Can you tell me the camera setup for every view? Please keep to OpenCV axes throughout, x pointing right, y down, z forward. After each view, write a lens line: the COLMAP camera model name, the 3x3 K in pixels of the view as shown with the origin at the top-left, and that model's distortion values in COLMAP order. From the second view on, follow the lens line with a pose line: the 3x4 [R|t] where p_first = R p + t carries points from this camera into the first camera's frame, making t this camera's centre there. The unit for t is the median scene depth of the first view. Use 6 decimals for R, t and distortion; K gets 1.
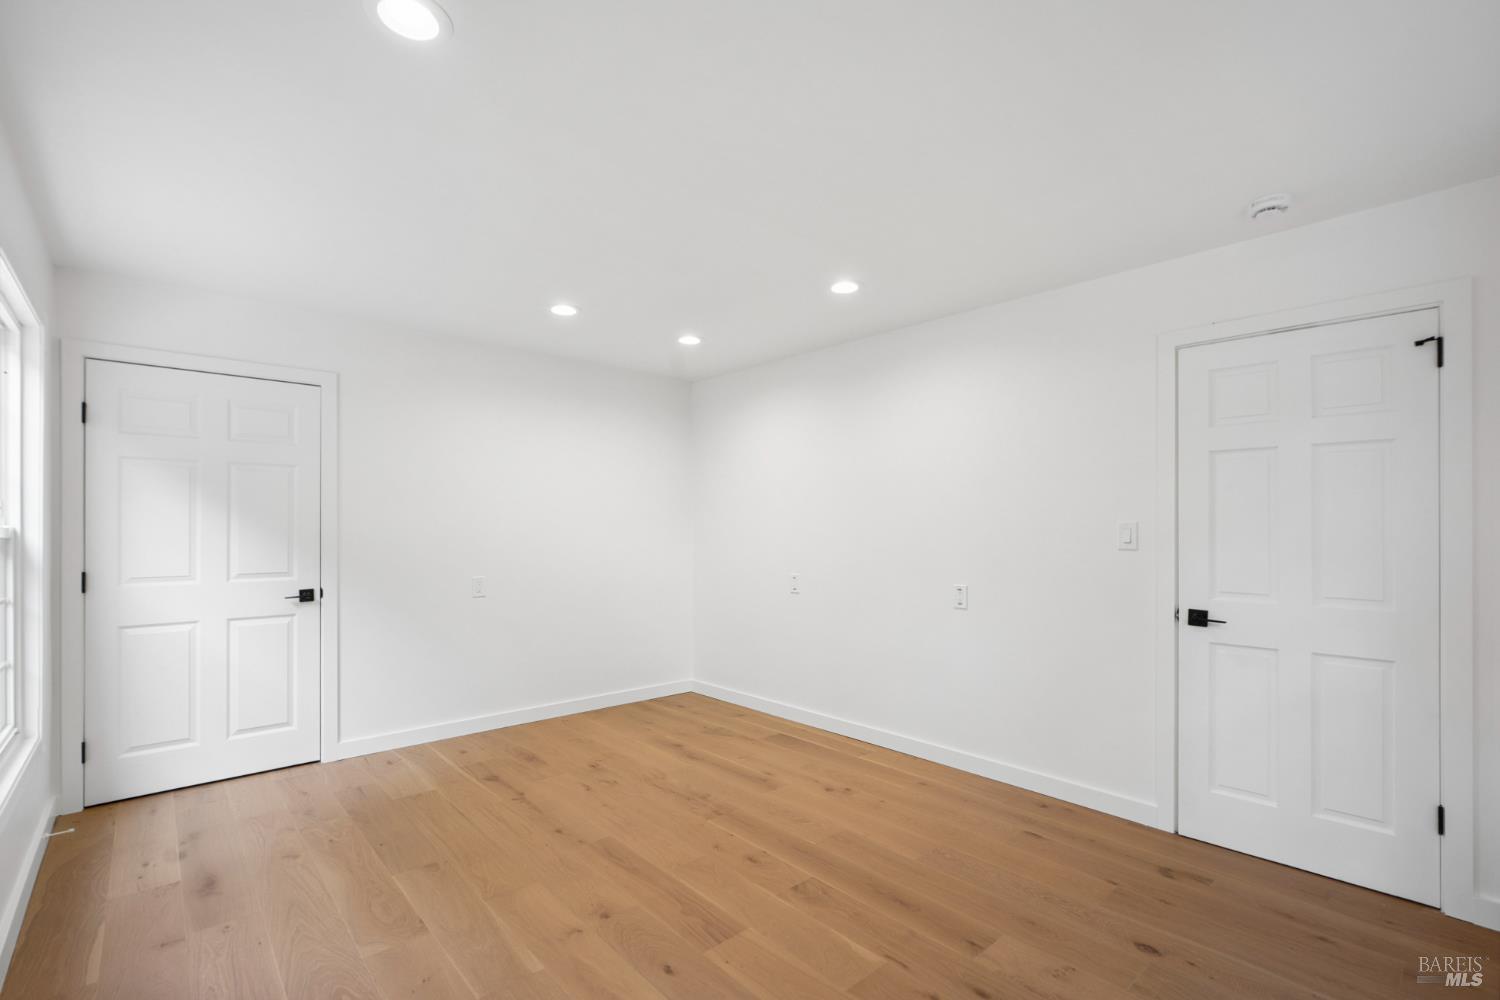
lens RADIAL K [[673.6, 0, 744.5], [0, 673.6, 531.0], [0, 0, 1]] dist [0.002539, 0.000523]
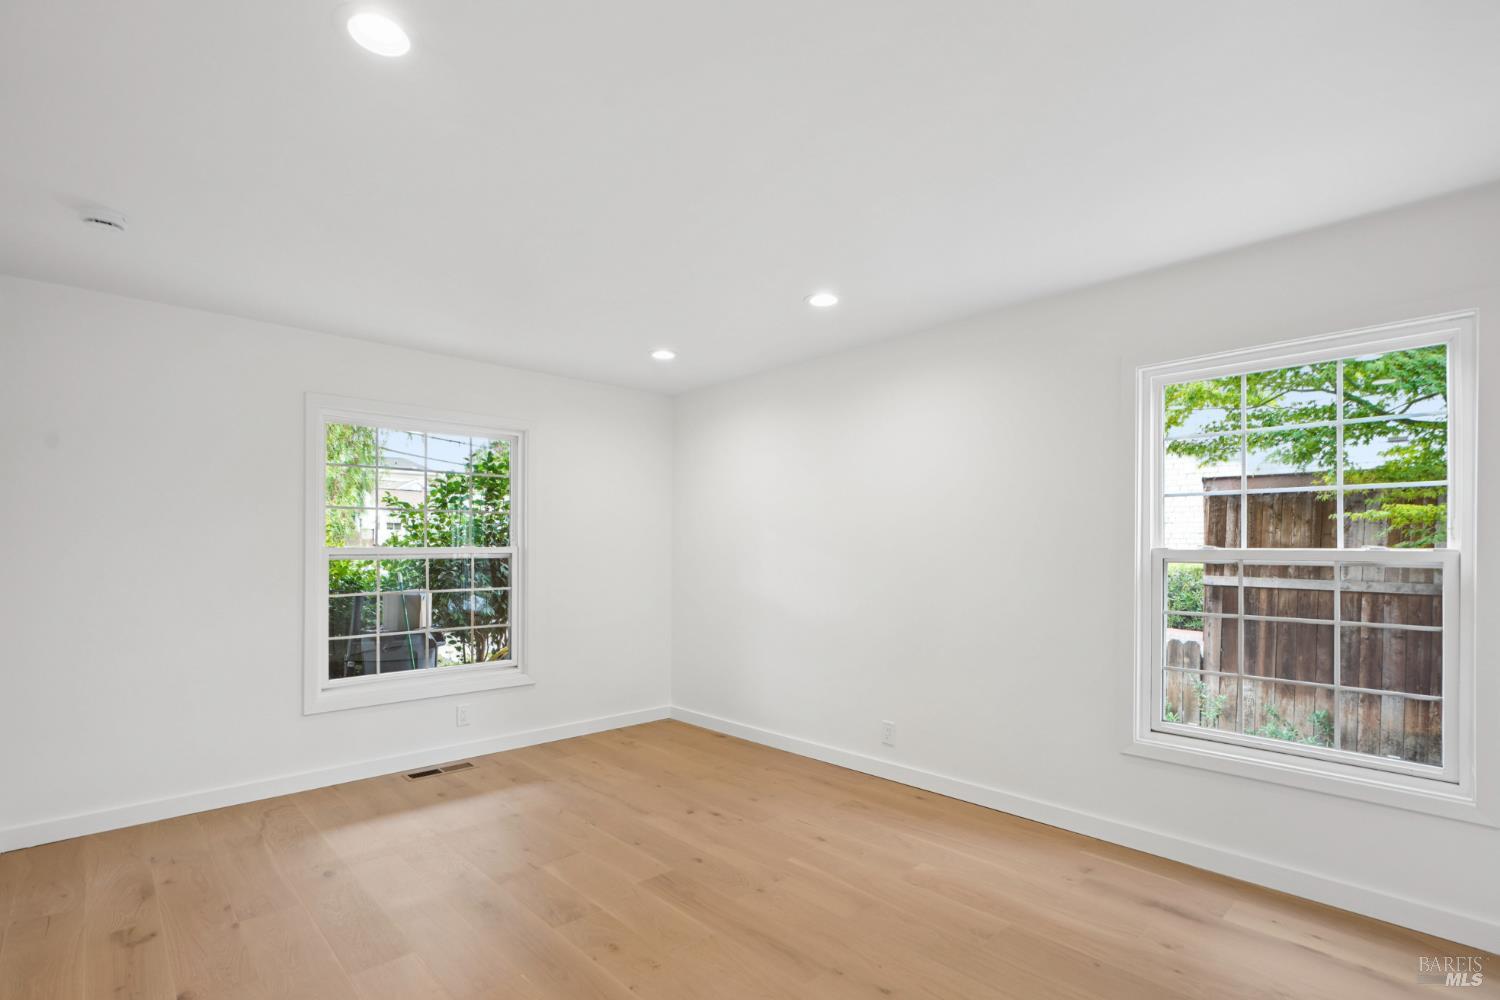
lens RADIAL K [[711.8, 0, 748.8], [0, 711.8, 550.0], [0, 0, 1]] dist [-0.000265, 0.000104]
pose [[-0.999185, -0.004216, -0.040148, -0.087435], [-0.004435, 0.999976, 0.005363, -0.005563], [0.040124, 0.005537, -0.999179, 1.407878]]
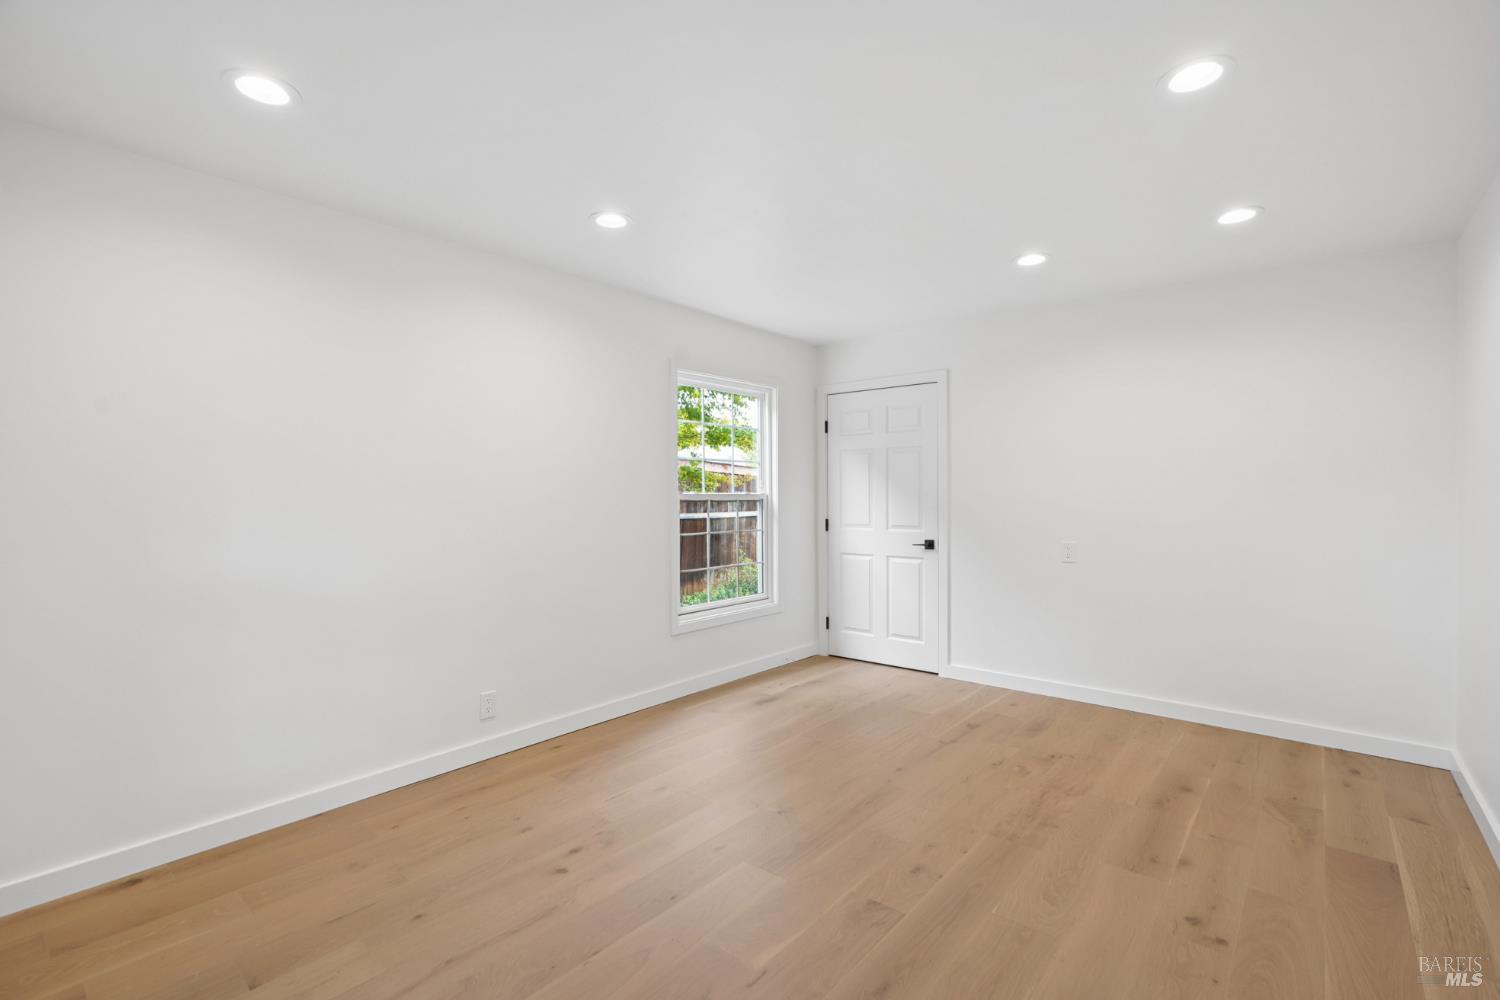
lens RADIAL K [[673.8, 0, 748.4], [0, 673.8, 508.9], [0, 0, 1]] dist [-0.000986, 0.000424]
pose [[0.142746, 0.018254, -0.989591, 0.626548], [0.002043, 0.999822, 0.018738, 0.001769], [0.989757, -0.004696, 0.142684, 0.495695]]
